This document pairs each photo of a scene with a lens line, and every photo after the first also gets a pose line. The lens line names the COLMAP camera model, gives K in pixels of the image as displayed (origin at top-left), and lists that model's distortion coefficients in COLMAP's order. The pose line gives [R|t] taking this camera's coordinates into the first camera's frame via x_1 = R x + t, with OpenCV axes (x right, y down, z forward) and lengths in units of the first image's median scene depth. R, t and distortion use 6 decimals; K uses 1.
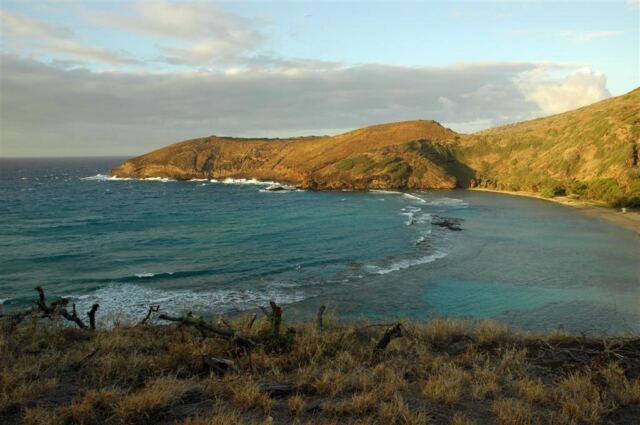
lens RADIAL K [[499.7, 0, 320.2], [0, 499.7, 224.2], [0, 0, 1]] dist [-0.164410, 0.147733]
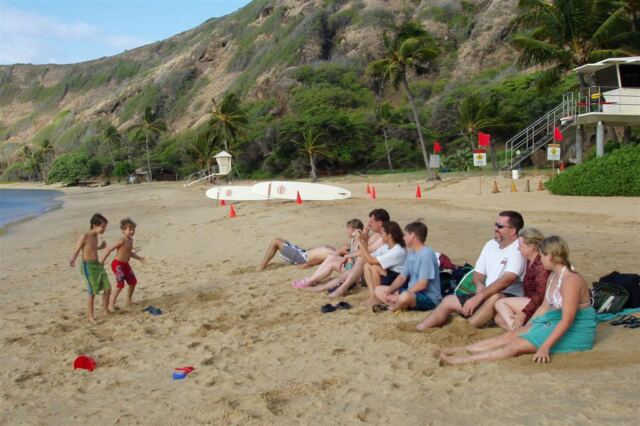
lens RADIAL K [[768.4, 0, 316.6], [0, 768.4, 216.0], [0, 0, 1]] dist [-0.099930, 0.000000]
pose [[0.875298, -0.015163, 0.483346, 0.341662], [0.062734, 0.994623, -0.082403, 0.011096], [-0.479497, 0.102450, 0.871543, 0.481852]]
